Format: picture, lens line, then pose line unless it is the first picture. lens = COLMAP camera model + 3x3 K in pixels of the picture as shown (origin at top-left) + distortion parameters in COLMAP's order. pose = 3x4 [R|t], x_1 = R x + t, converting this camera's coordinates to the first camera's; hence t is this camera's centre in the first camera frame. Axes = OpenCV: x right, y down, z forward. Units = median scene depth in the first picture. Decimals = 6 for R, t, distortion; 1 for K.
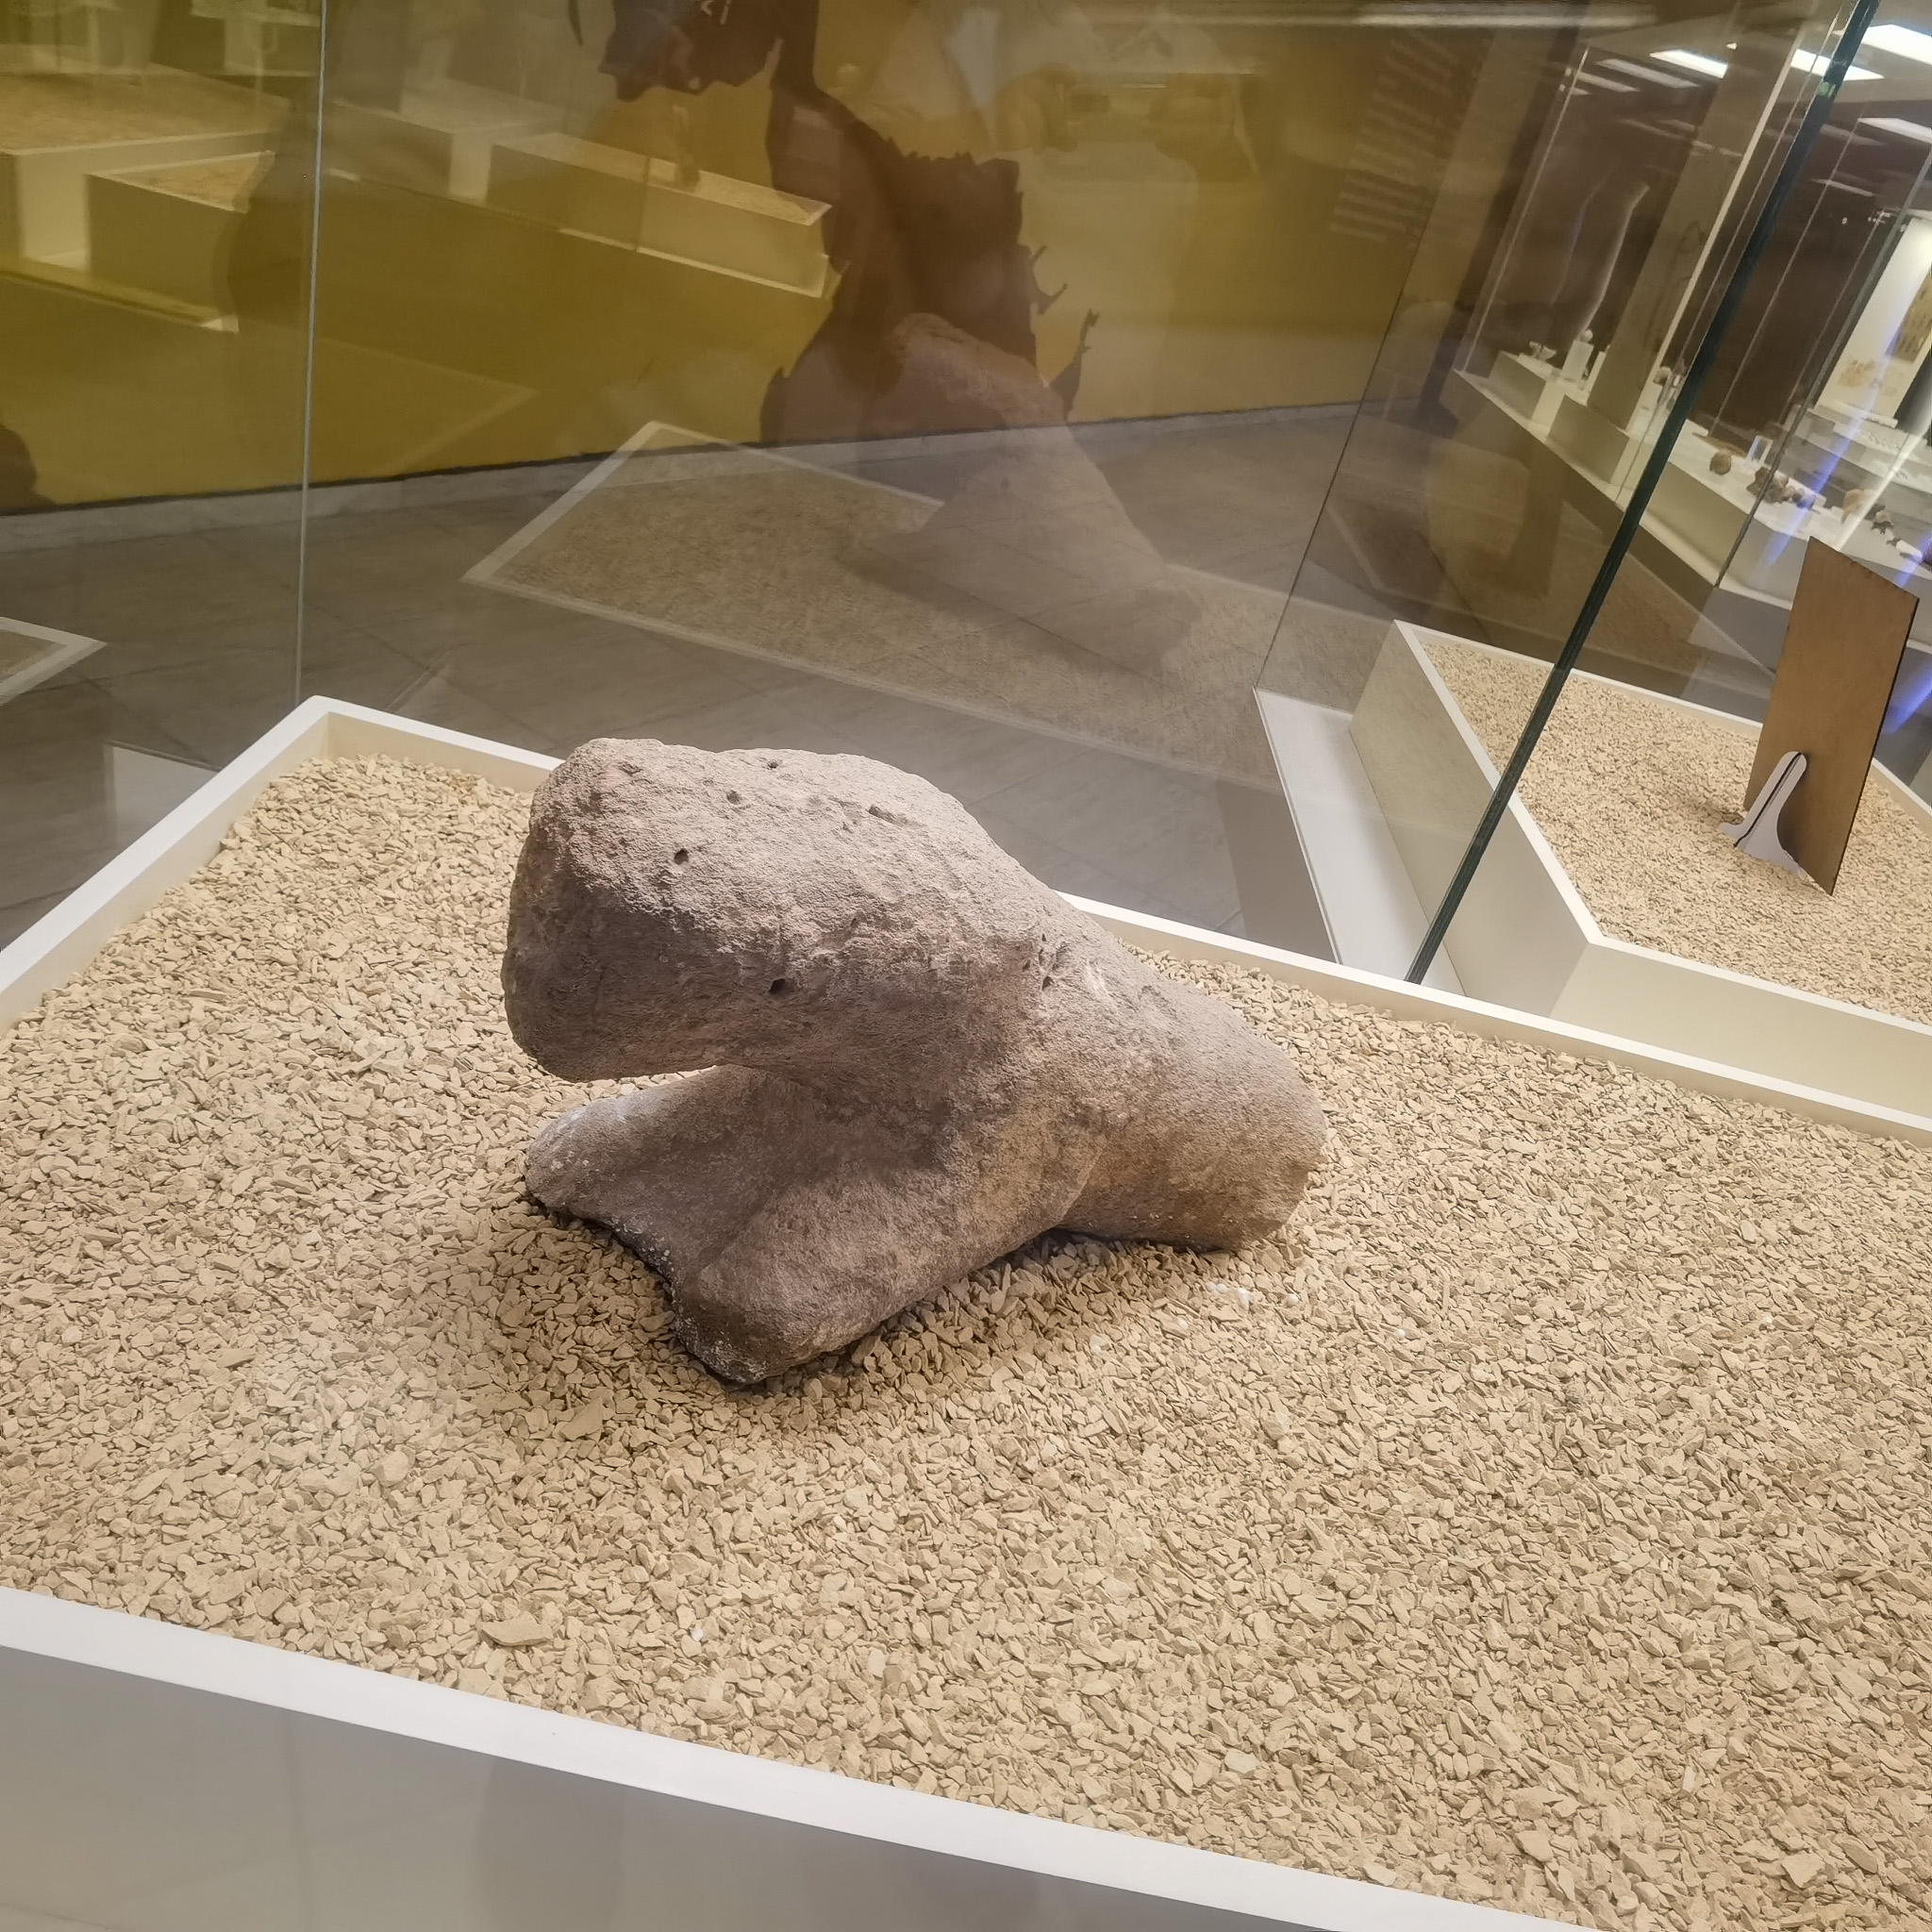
lens RADIAL K [[1551.2, 0, 962.0], [0, 1551.2, 968.3], [0, 0, 1]] dist [-0.095640, 0.055955]
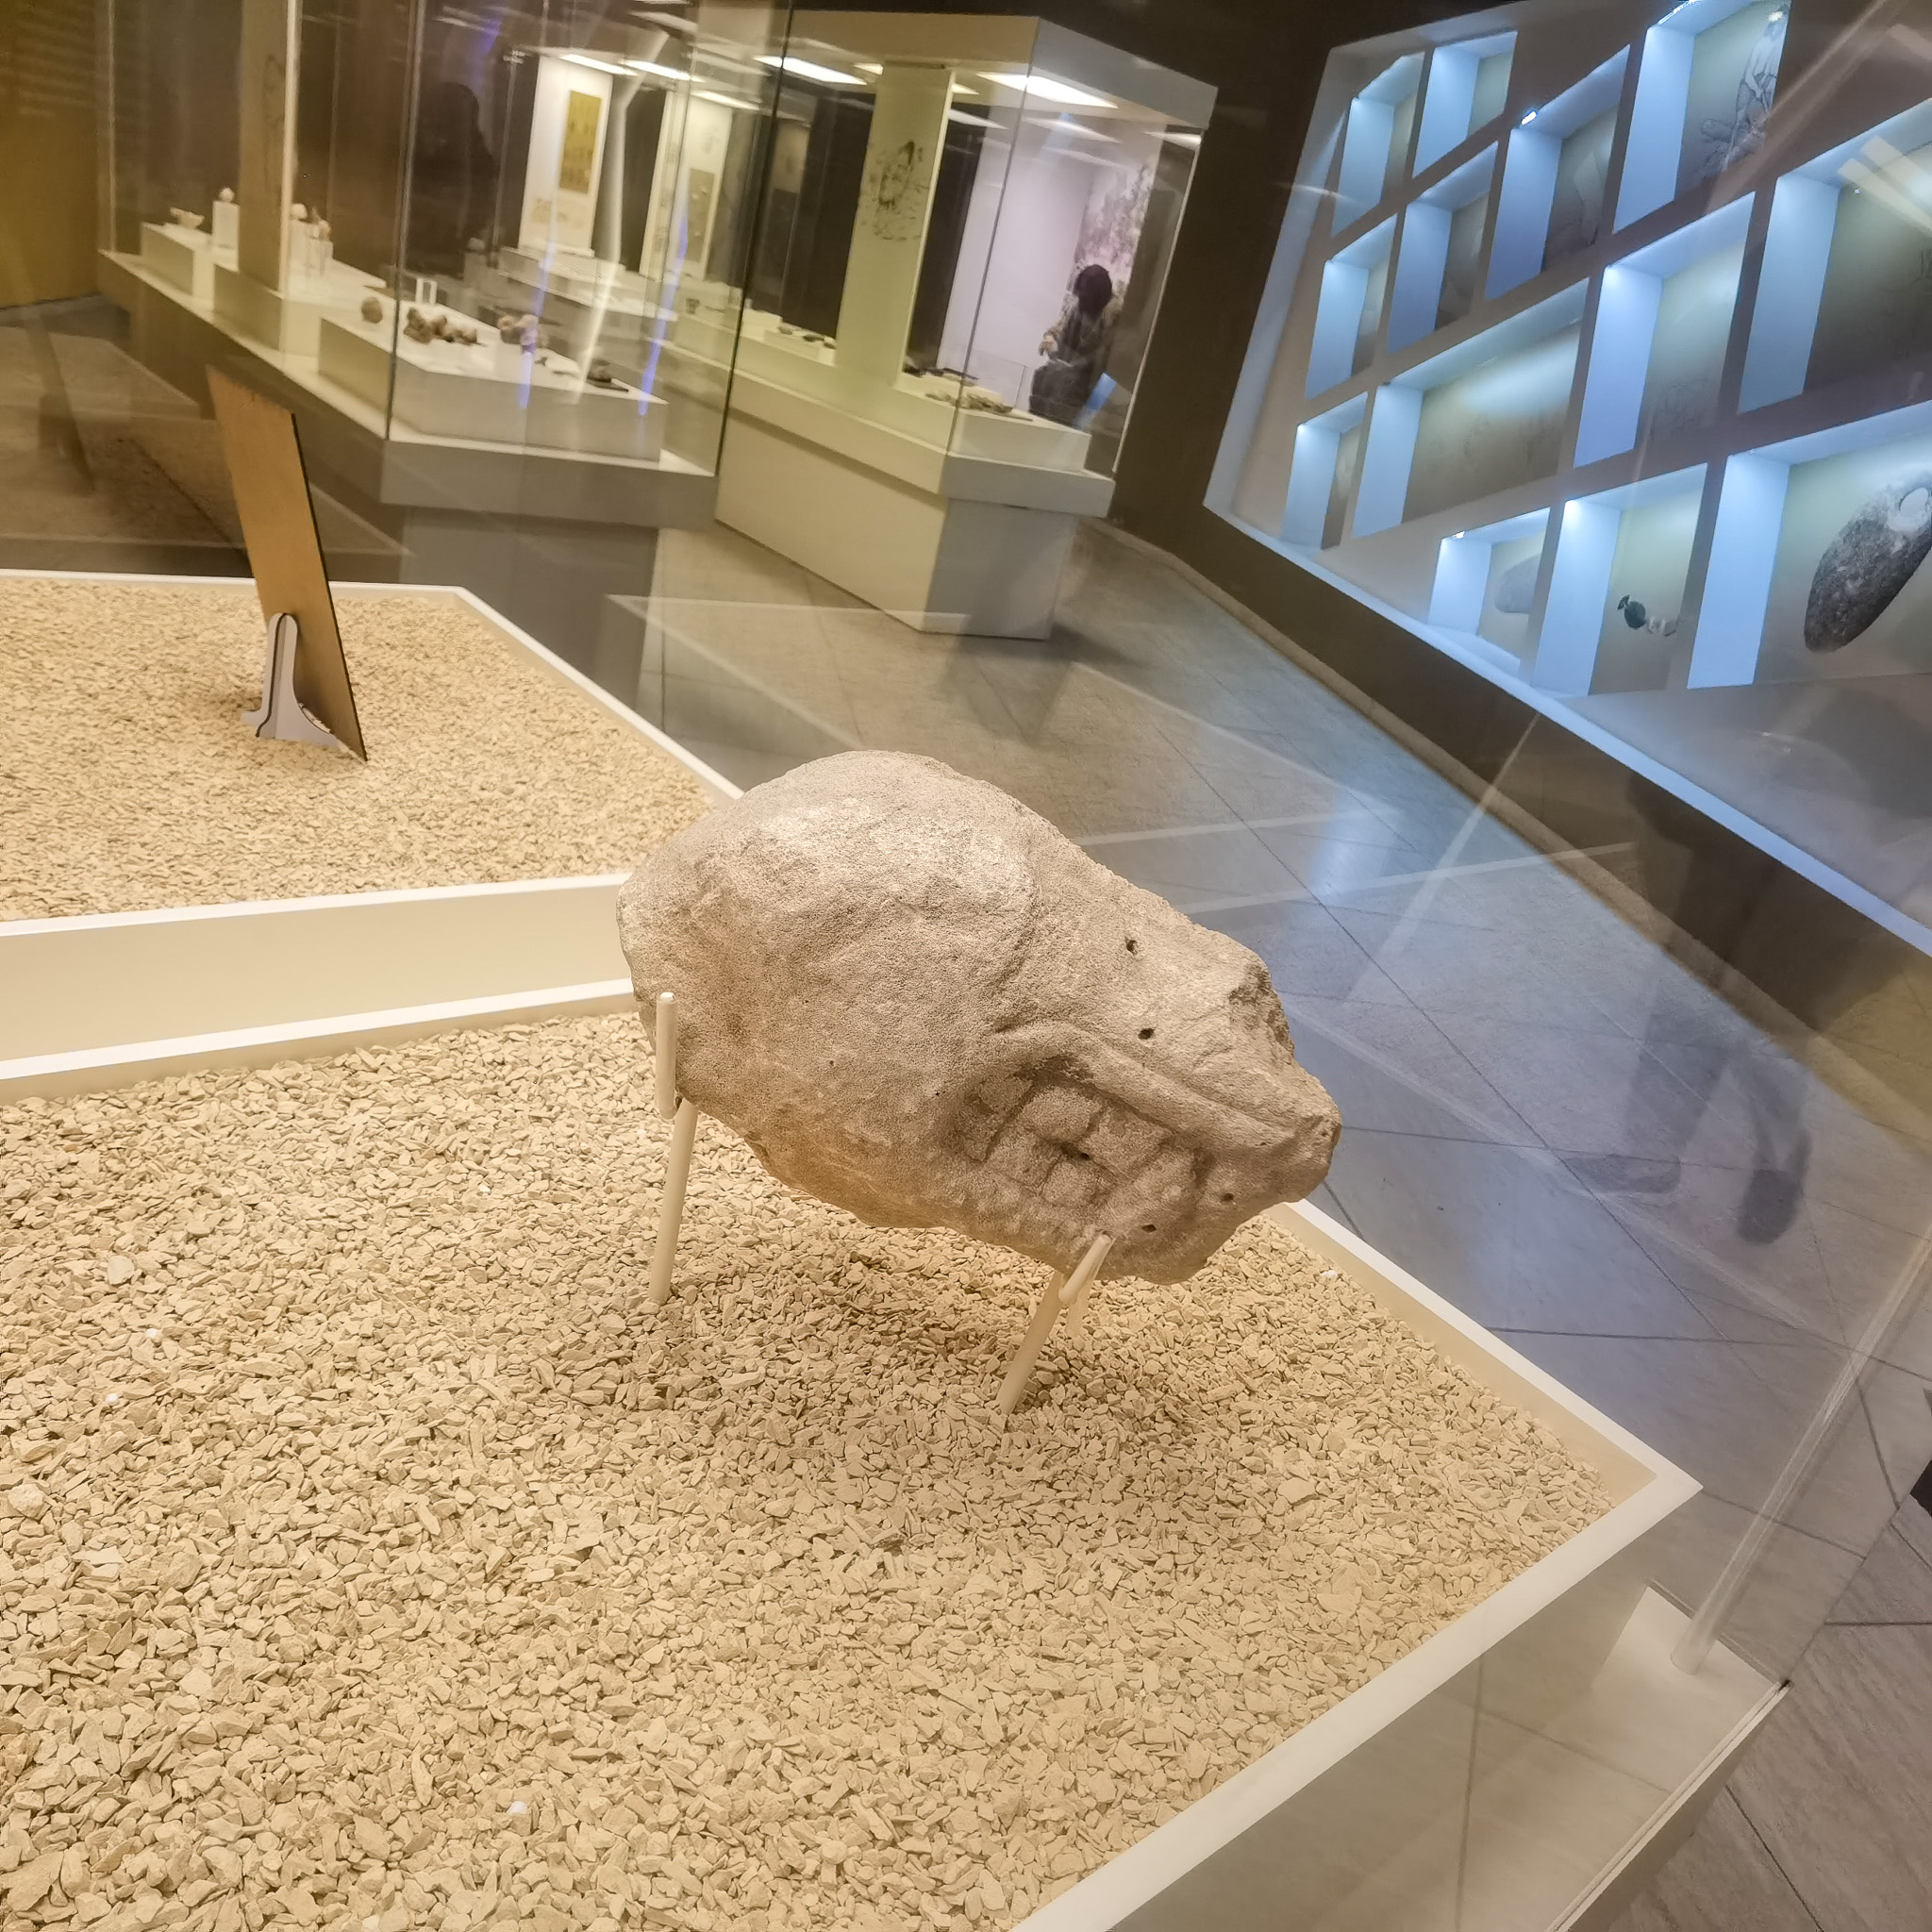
lens RADIAL K [[1551.2, 0, 962.0], [0, 1551.2, 968.3], [0, 0, 1]] dist [-0.095640, 0.055955]
pose [[0.744915, -0.352788, 0.566252, 0.247617], [0.310454, 0.934557, 0.173843, 0.015855], [-0.590525, 0.046297, 0.805690, 0.063399]]
